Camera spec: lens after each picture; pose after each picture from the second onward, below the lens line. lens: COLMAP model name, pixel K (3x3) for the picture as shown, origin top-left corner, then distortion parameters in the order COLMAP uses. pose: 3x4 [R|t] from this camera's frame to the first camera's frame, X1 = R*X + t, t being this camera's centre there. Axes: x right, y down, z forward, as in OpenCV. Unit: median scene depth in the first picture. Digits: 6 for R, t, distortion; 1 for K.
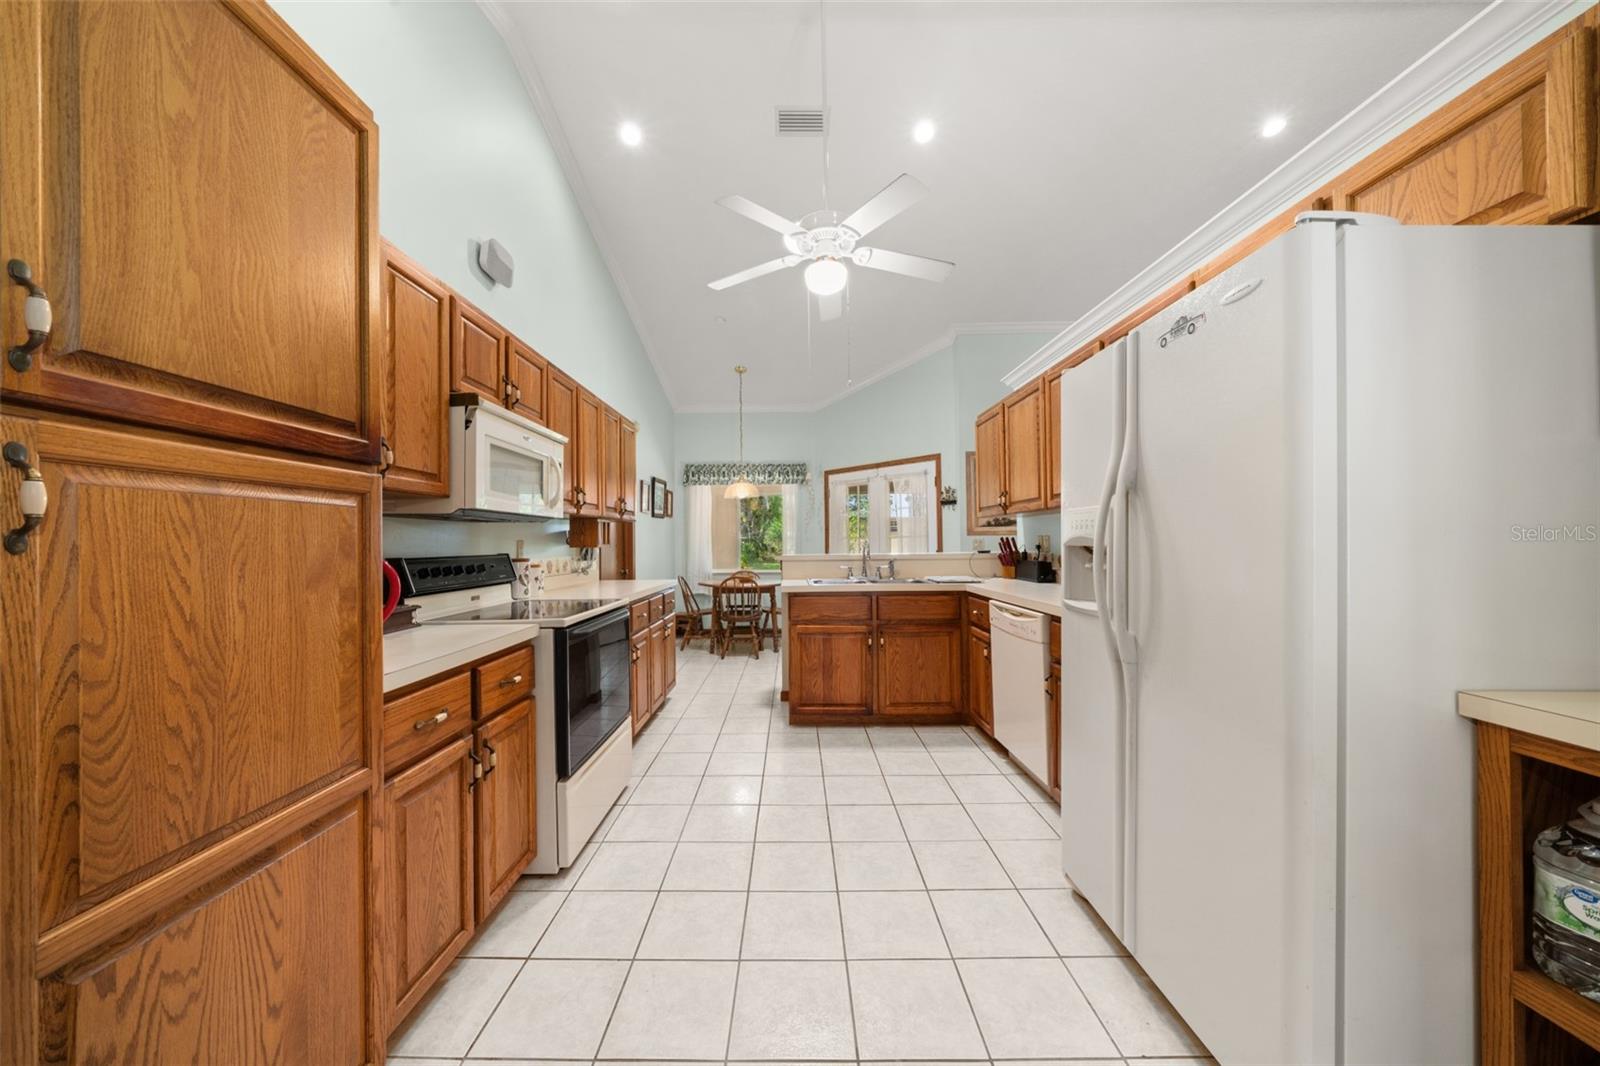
lens RADIAL K [[544.5, 0, 789.8], [0, 544.5, 537.0], [0, 0, 1]] dist [-0.006465, -0.000008]
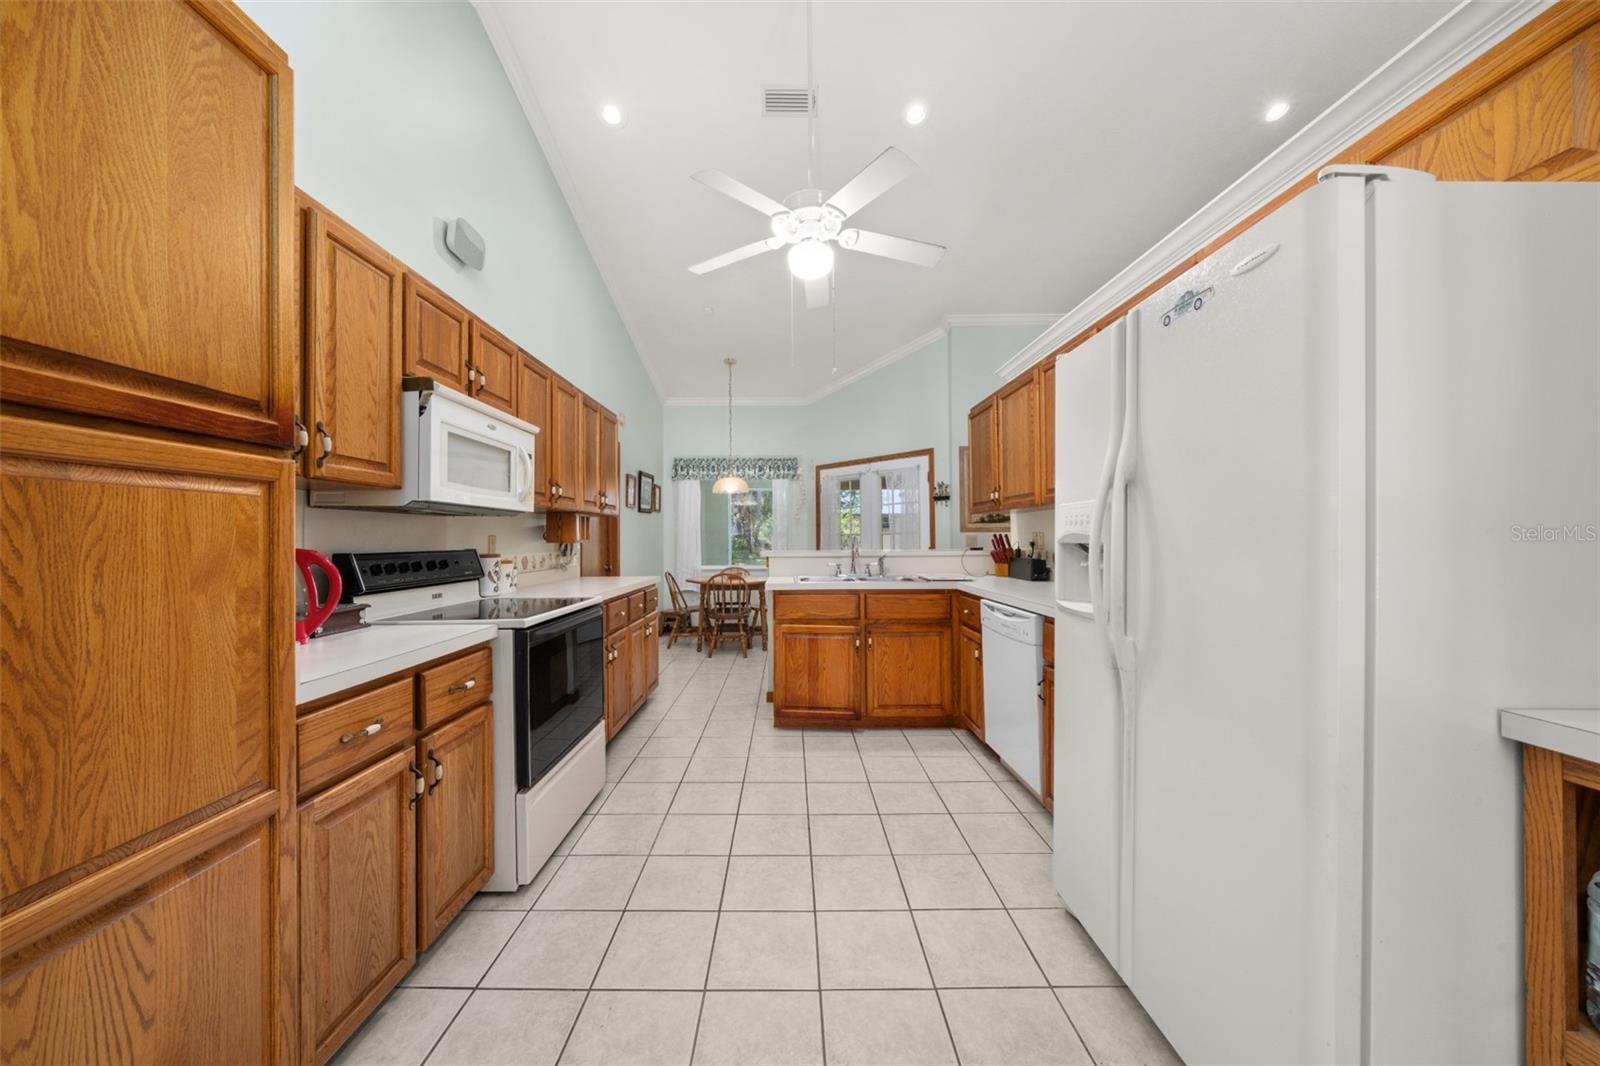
lens RADIAL K [[545.9, 0, 788.5], [0, 545.9, 533.9], [0, 0, 1]] dist [-0.006400, 0.000335]
pose [[0.999976, 0.003834, 0.005683, 0.023809], [-0.003843, 0.999991, 0.001600, 0.000518], [-0.005677, -0.001622, 0.999983, 0.043032]]
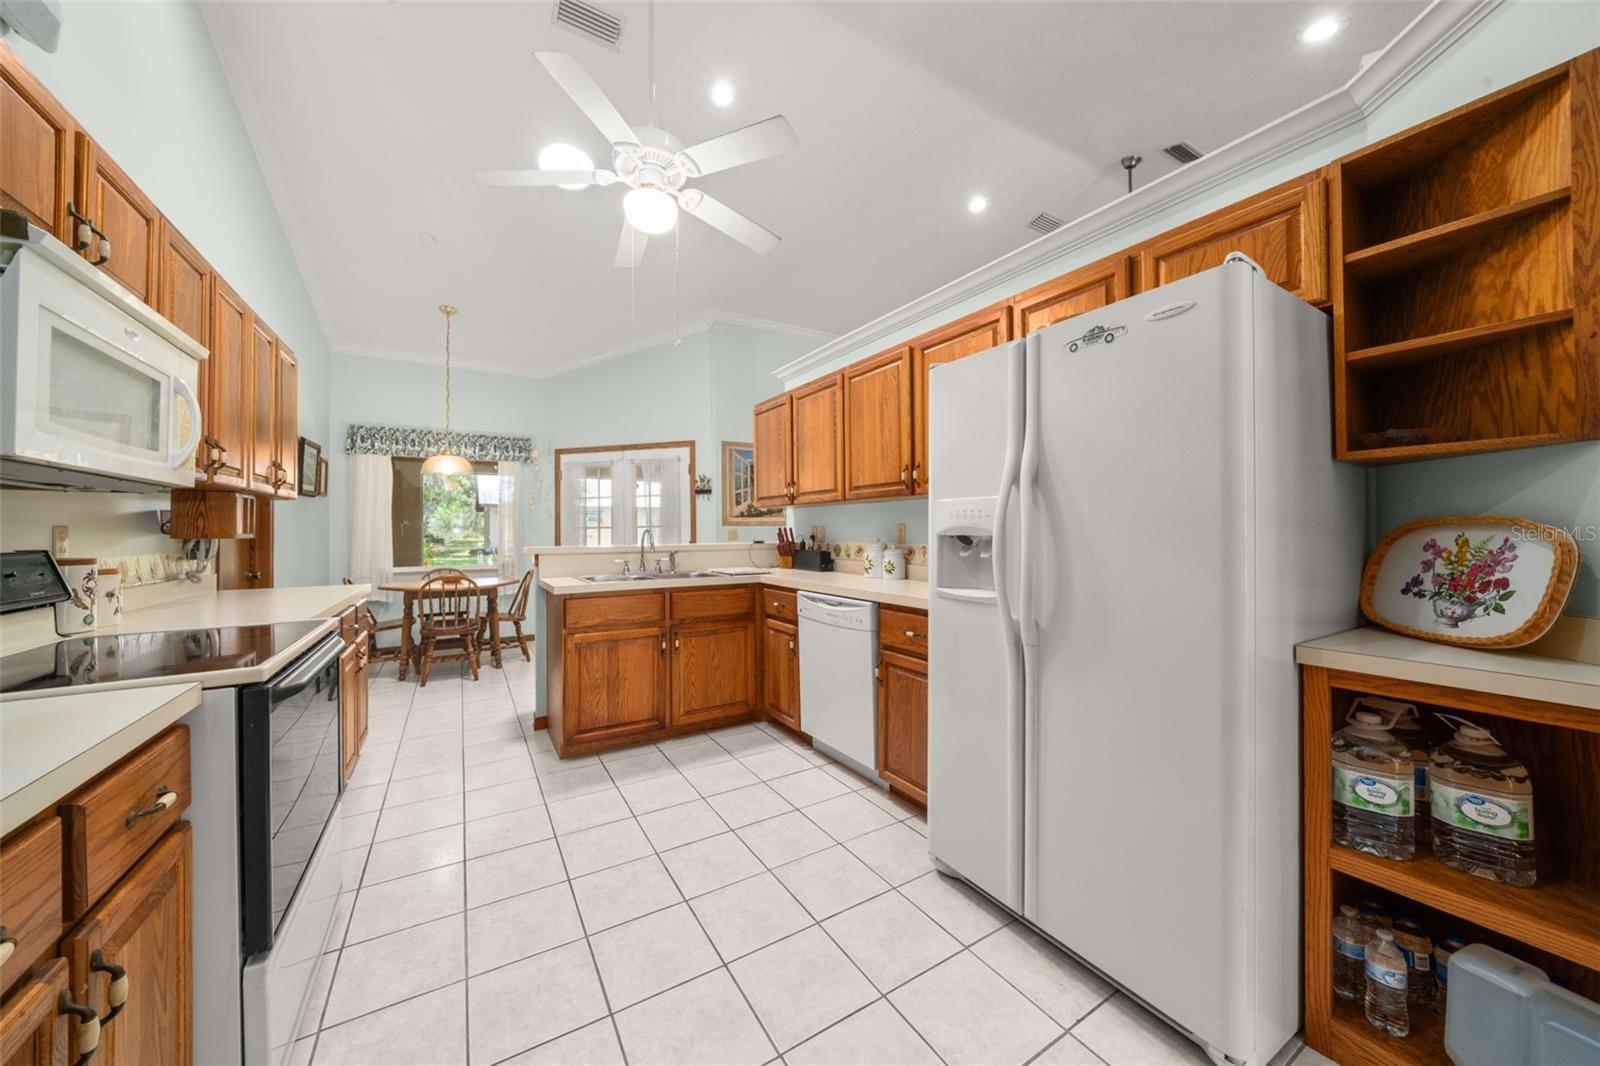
lens RADIAL K [[548.9, 0, 792.4], [0, 548.9, 524.9], [0, 0, 1]] dist [-0.008264, -0.000013]
pose [[0.852764, 0.010608, 0.522189, -0.176101], [-0.007841, 0.999941, -0.007509, 0.004424], [-0.522238, 0.002309, 0.852797, 0.176322]]
